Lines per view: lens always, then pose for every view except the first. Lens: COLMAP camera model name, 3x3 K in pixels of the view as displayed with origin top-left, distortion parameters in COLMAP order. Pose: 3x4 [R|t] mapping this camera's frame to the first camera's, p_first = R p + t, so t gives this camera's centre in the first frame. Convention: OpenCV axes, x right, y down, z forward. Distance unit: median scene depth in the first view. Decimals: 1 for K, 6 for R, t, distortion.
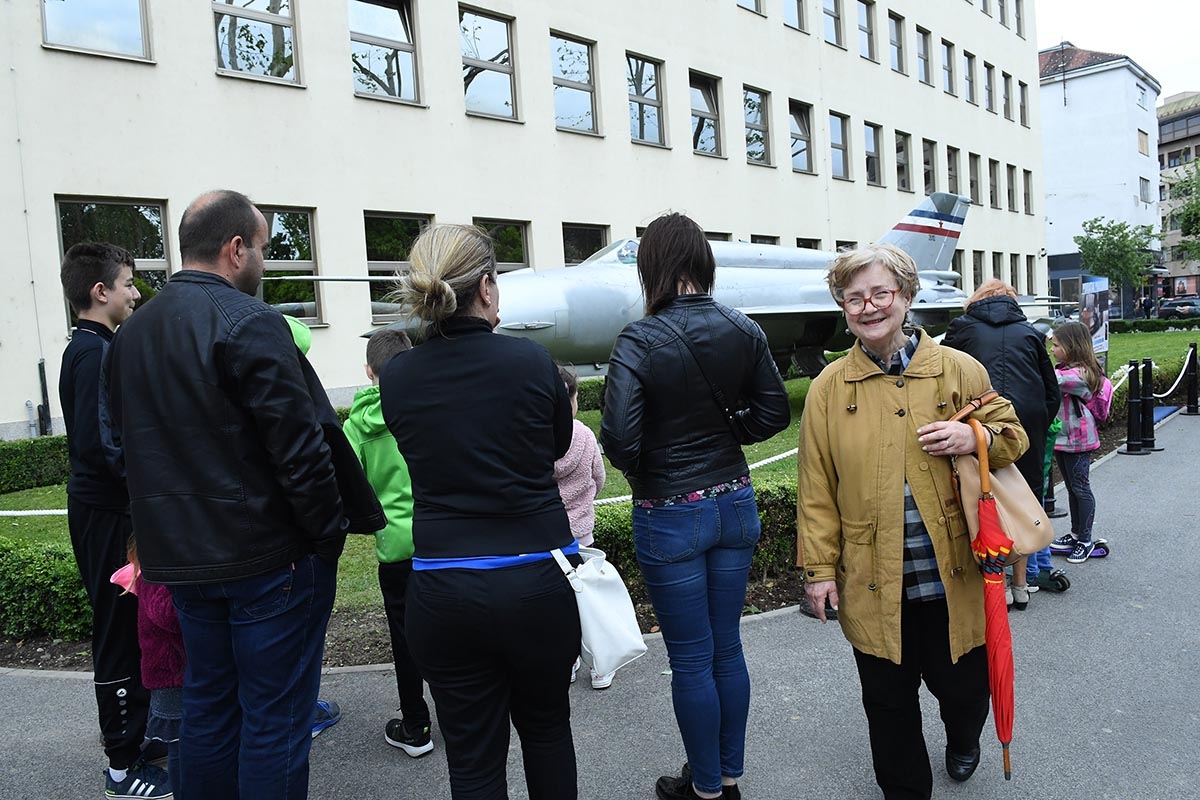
lens RADIAL K [[808.6, 0, 621.9], [0, 808.6, 405.5], [0, 0, 1]] dist [-0.052672, -0.004881]
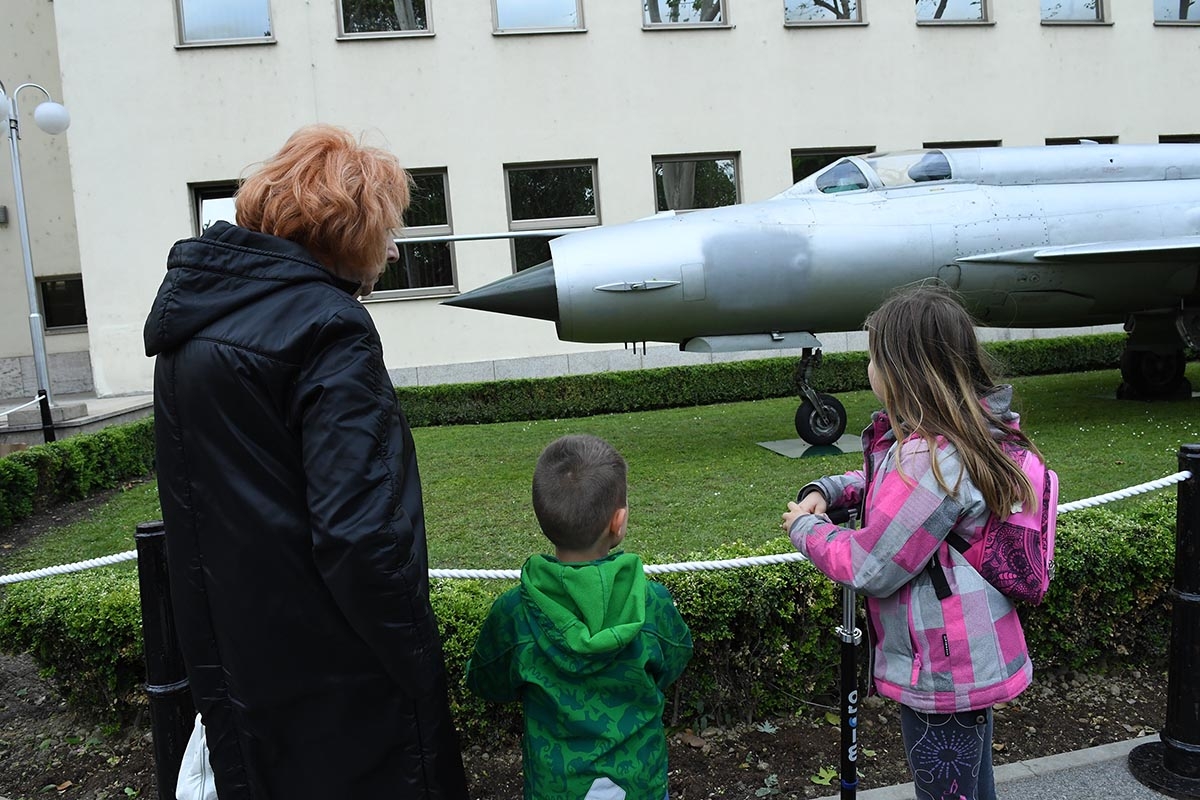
lens RADIAL K [[824.0, 0, 598.6], [0, 824.0, 370.7], [0, 0, 1]] dist [-0.079103, -0.001657]
pose [[0.791432, 0.047498, -0.609409, 0.312756], [-0.026793, 0.998714, 0.043045, -0.045077], [0.610669, -0.017739, 0.791687, 0.305082]]
